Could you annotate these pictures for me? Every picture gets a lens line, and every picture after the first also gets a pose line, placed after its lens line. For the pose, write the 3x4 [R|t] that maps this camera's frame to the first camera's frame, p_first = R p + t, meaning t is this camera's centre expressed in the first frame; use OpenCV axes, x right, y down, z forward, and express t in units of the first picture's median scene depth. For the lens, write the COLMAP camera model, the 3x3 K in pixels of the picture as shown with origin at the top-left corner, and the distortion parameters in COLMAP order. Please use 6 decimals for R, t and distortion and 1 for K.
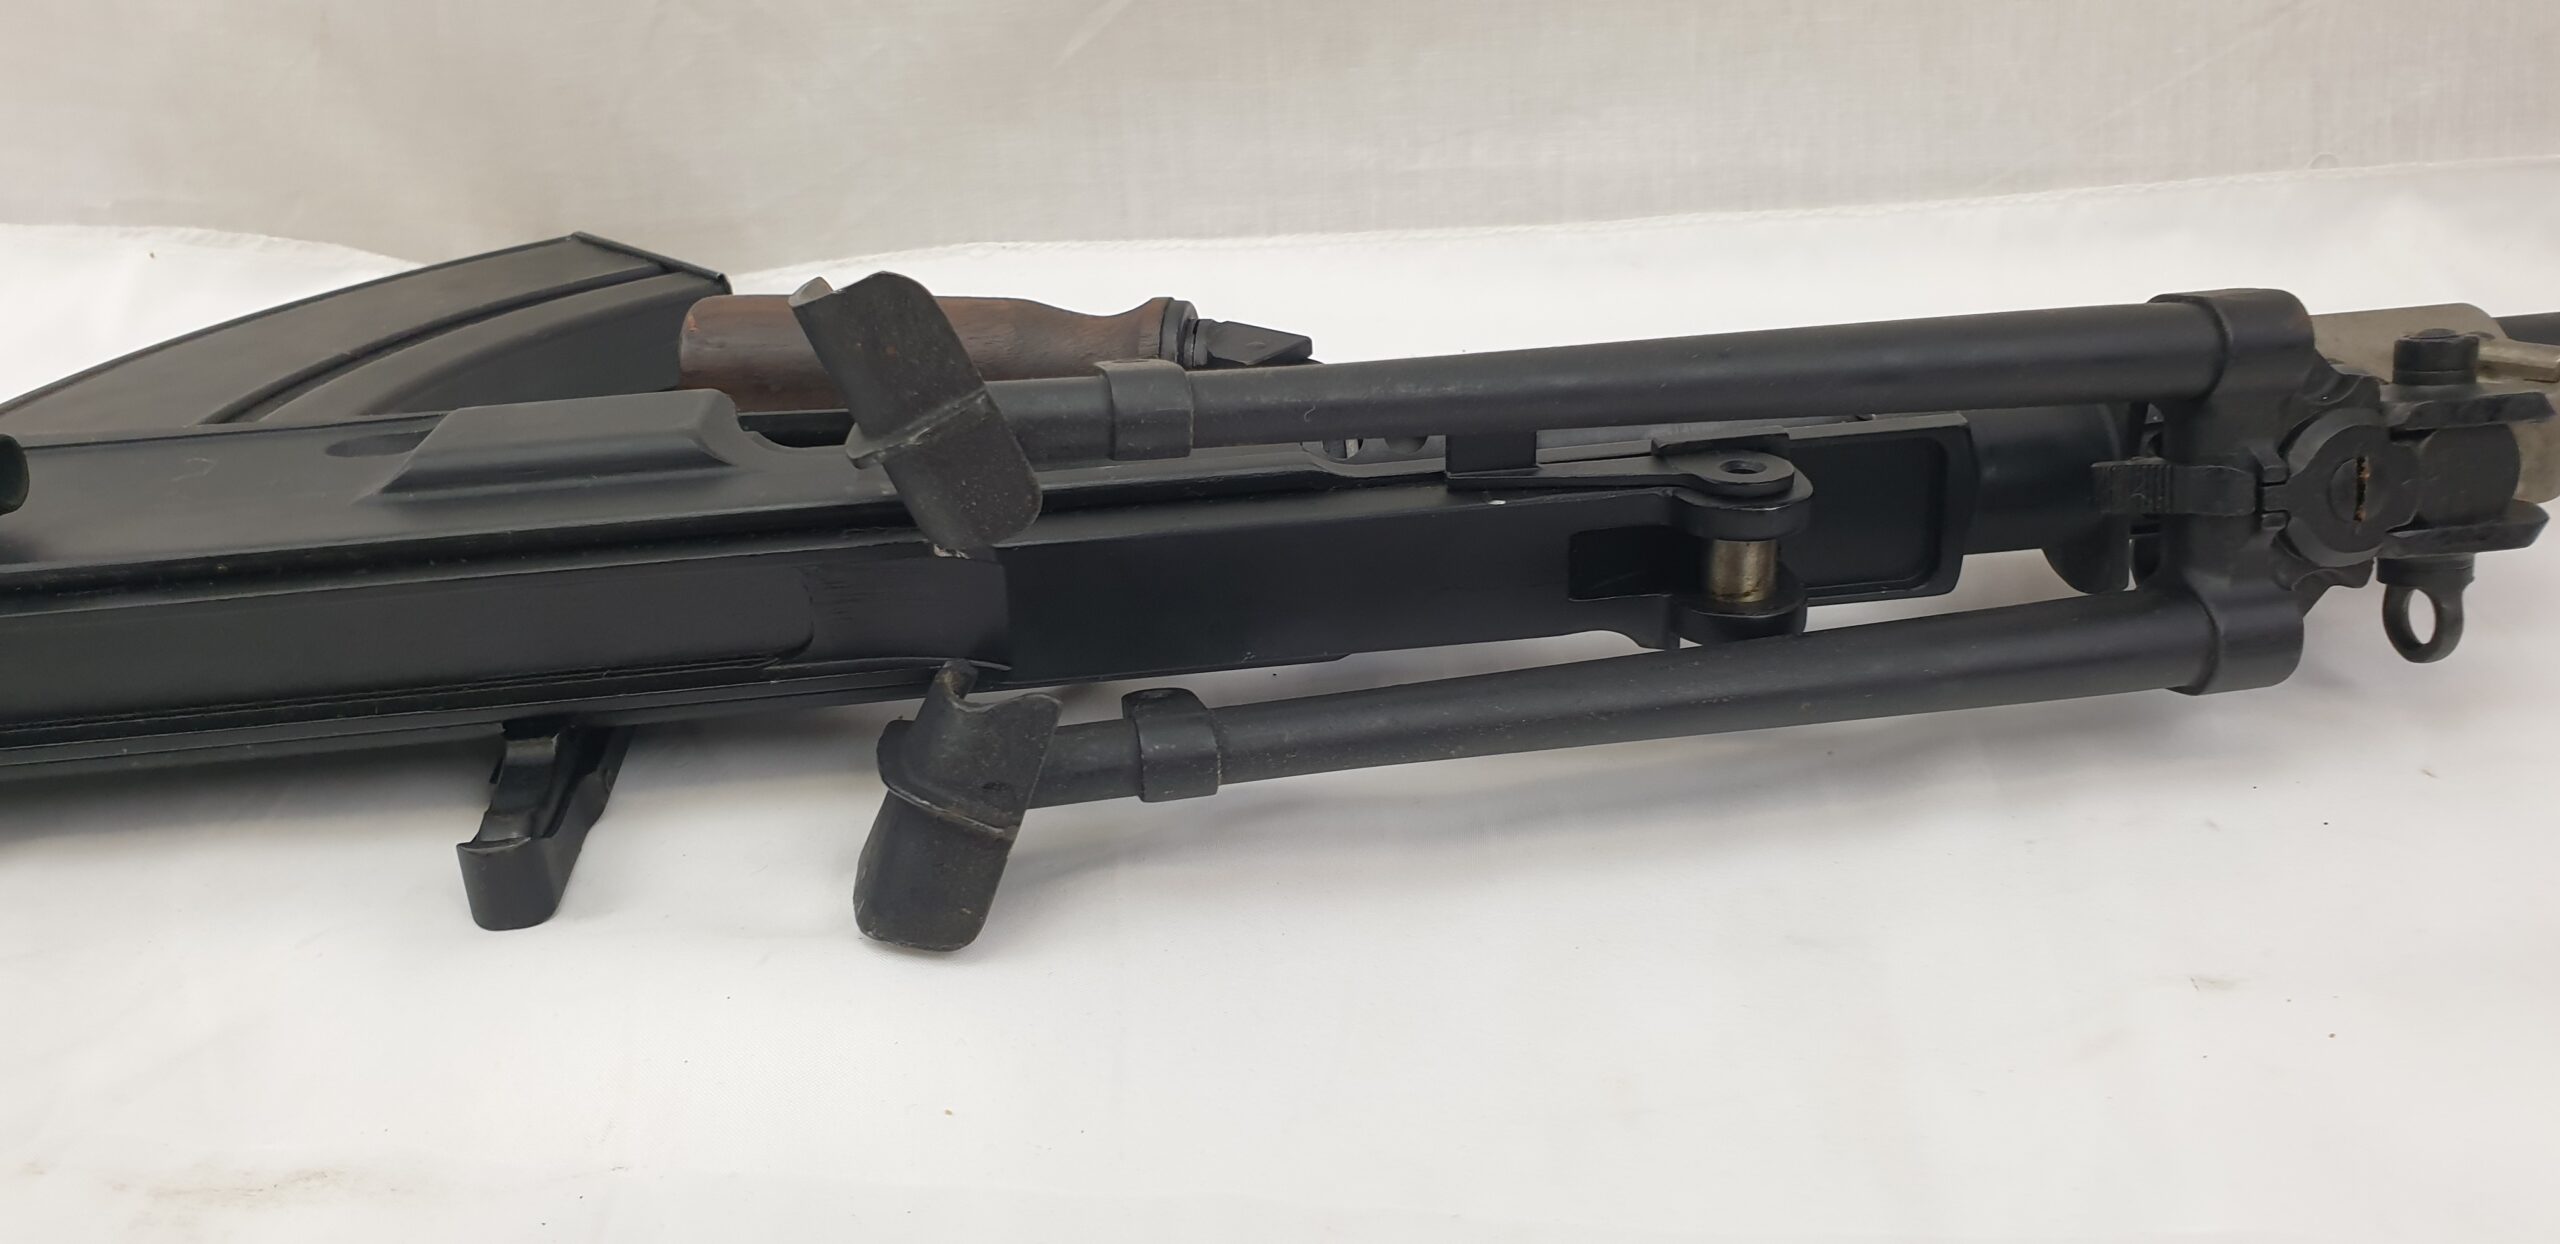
lens RADIAL K [[1990.2, 0, 1399.9], [0, 1990.2, 623.4], [0, 0, 1]] dist [0.011324, -0.015526]
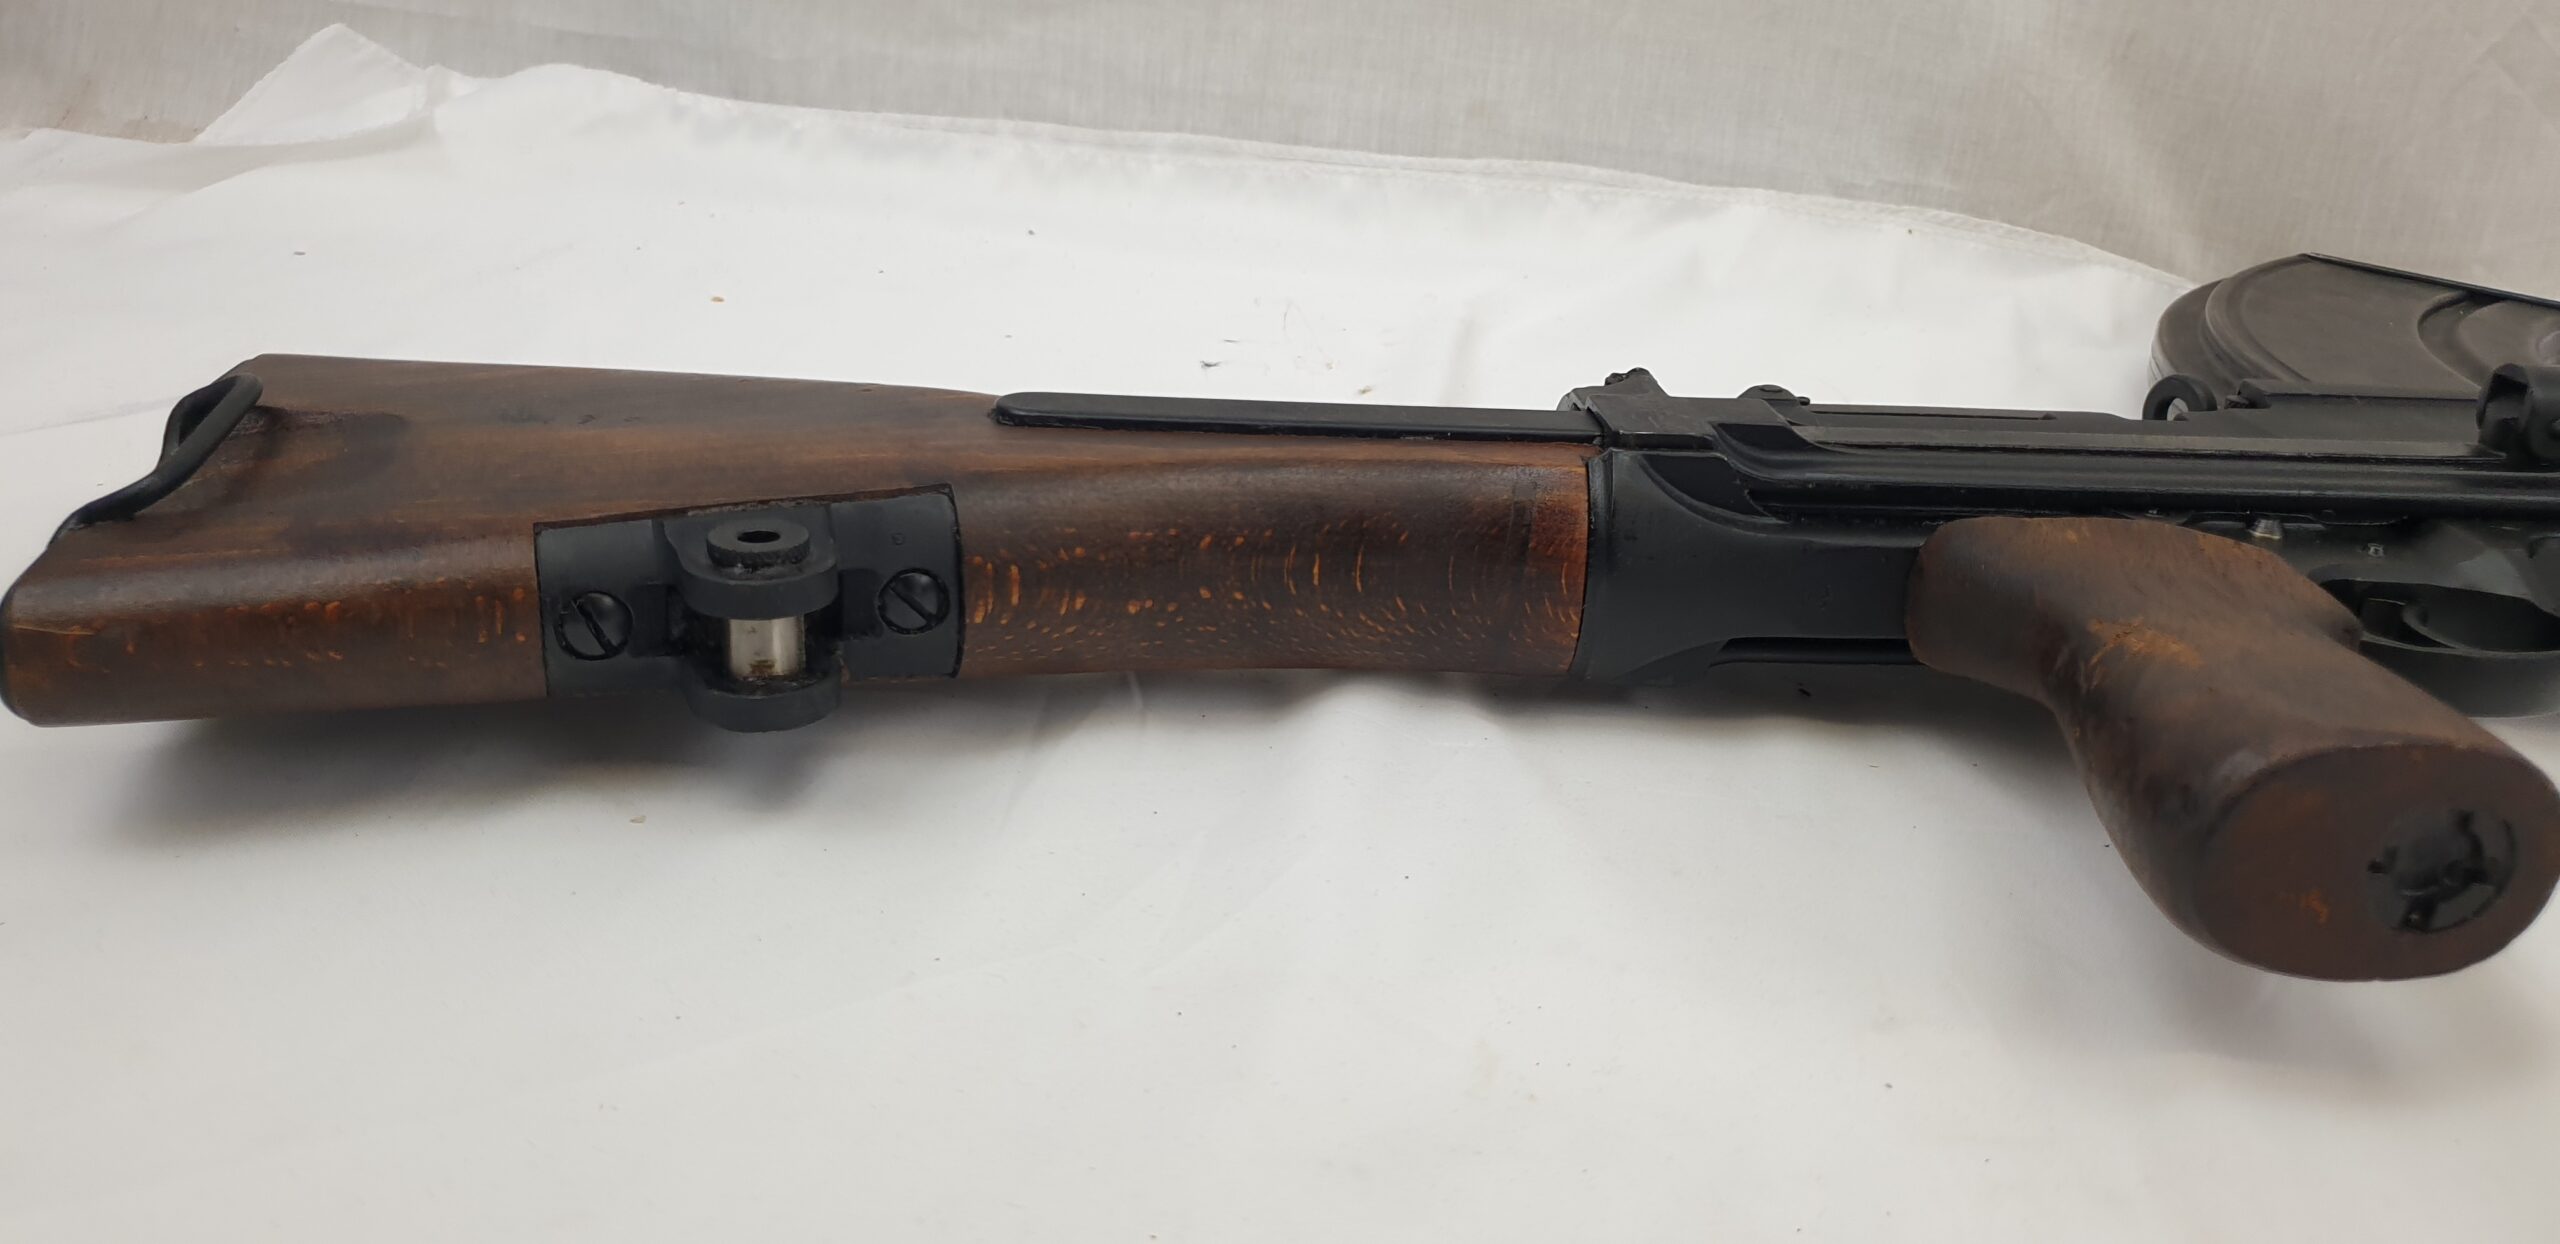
lens RADIAL K [[1990.2, 0, 1282.1], [0, 1990.2, 622.9], [0, 0, 1]] dist [0.011324, -0.015526]
pose [[0.994110, 0.108368, -0.000855, -1.054527], [-0.108353, 0.993761, -0.026445, 0.116092], [-0.002016, 0.026382, 0.999650, -0.138746]]
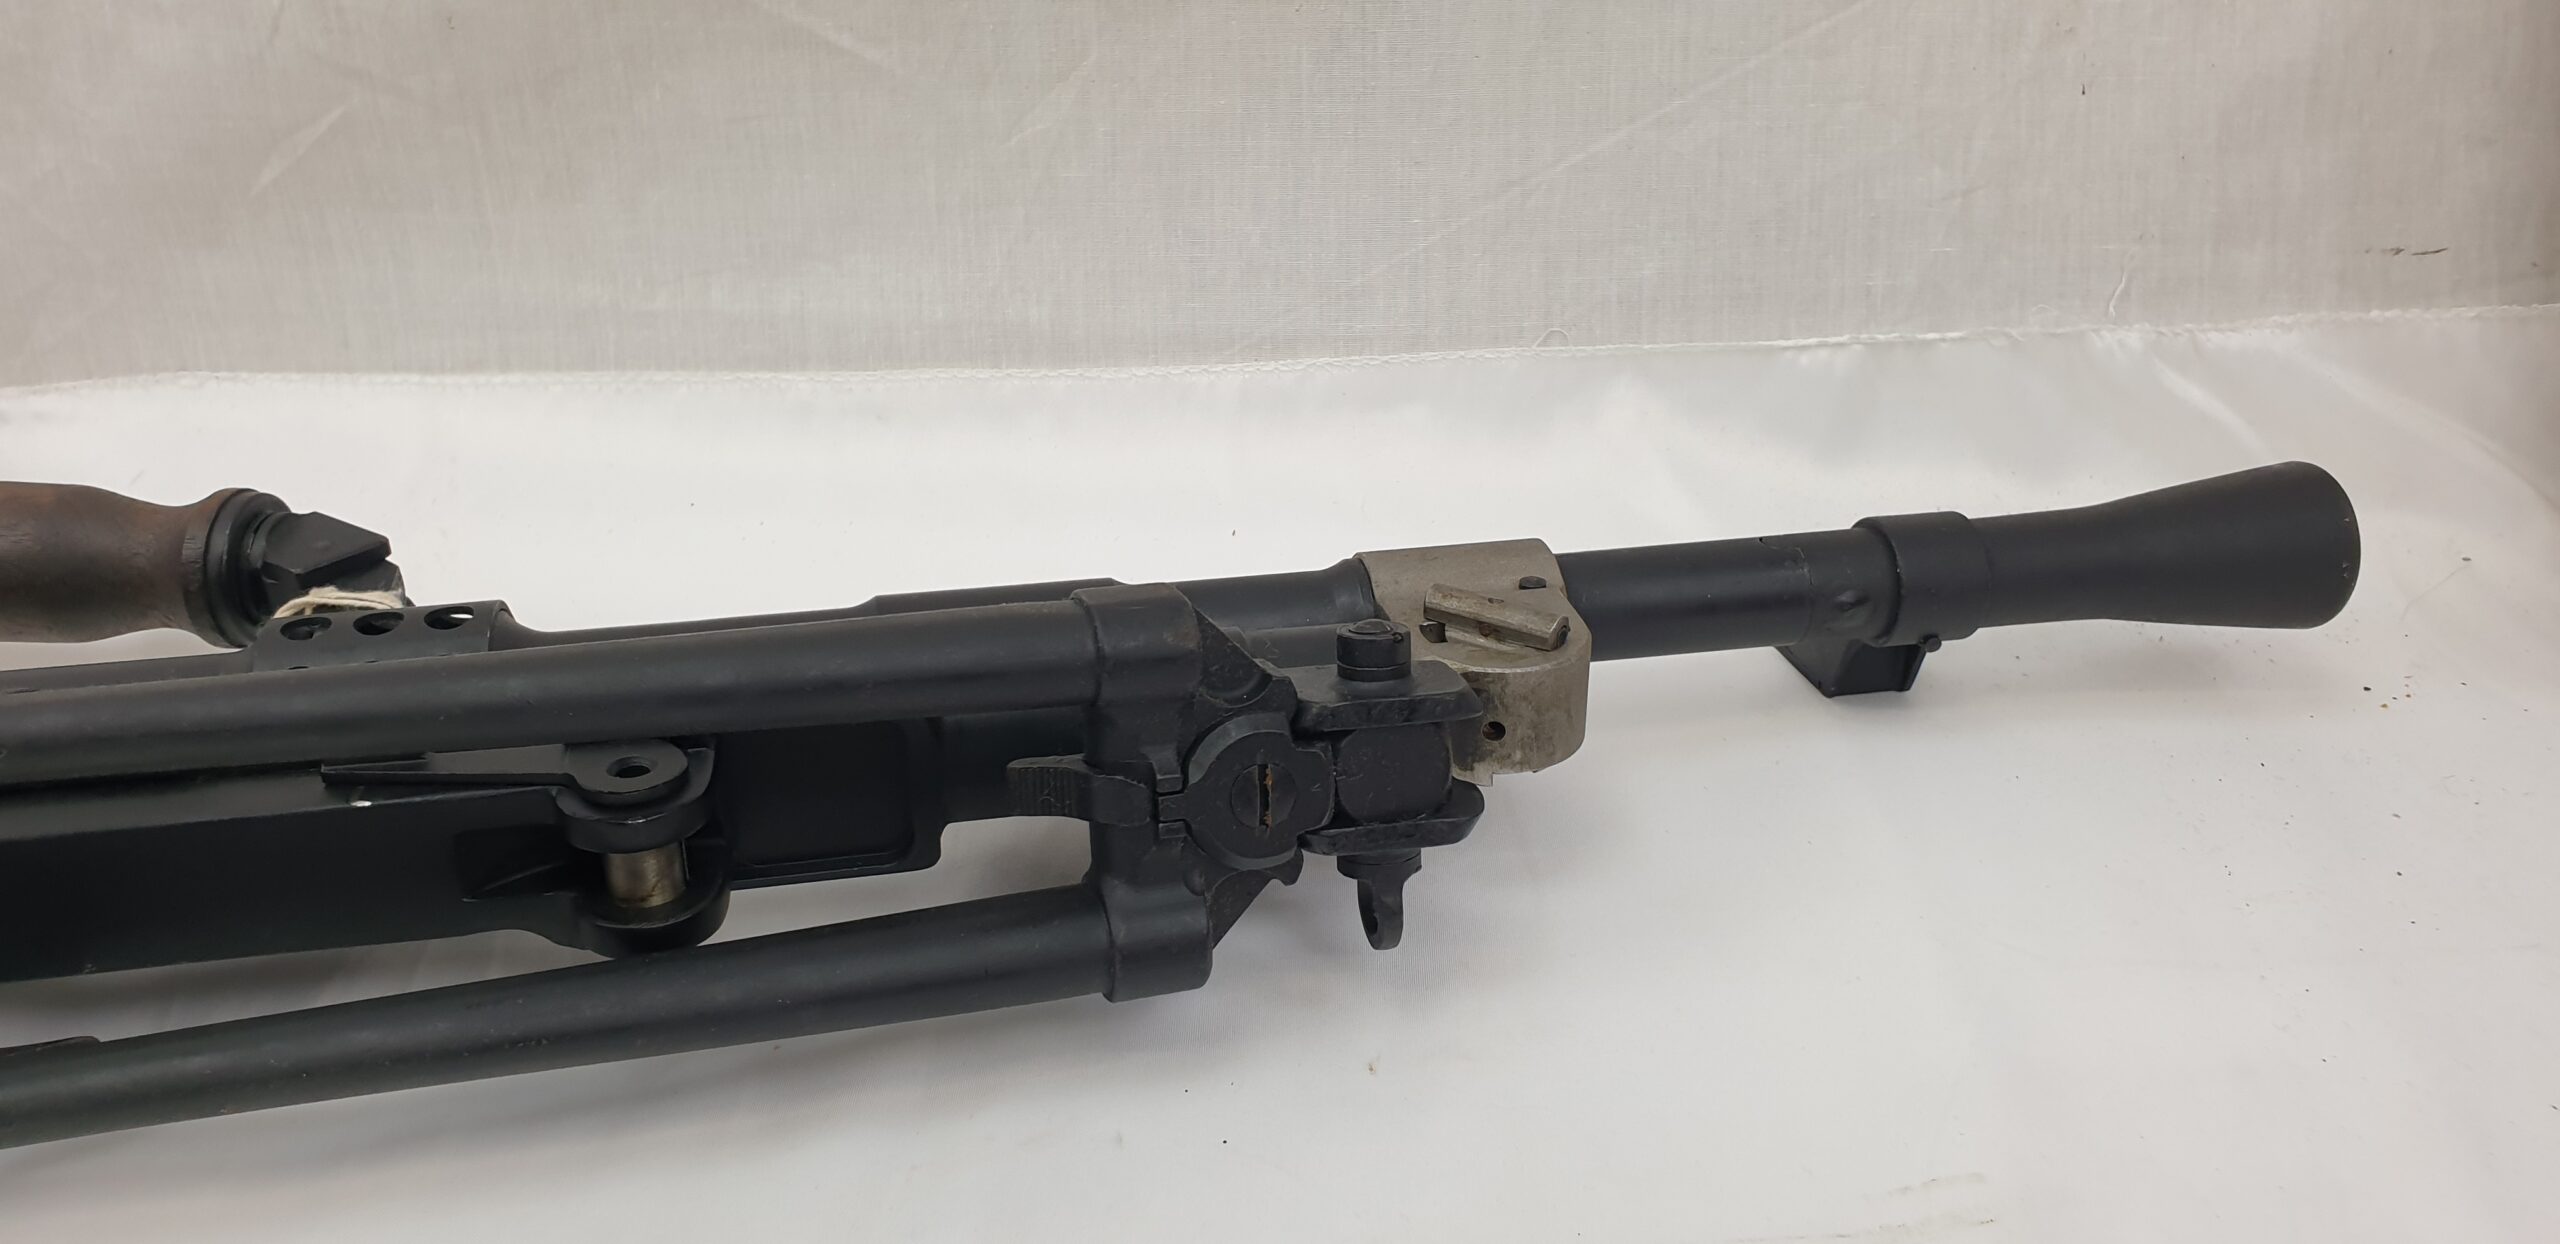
lens RADIAL K [[1990.2, 0, 1392.7], [0, 1990.2, 644.7], [0, 0, 1]] dist [0.011324, -0.015526]
pose [[0.991420, 0.001060, 0.130707, 0.243318], [-0.003665, 0.999799, 0.019690, -0.093804], [-0.130660, -0.020000, 0.991226, 0.016377]]
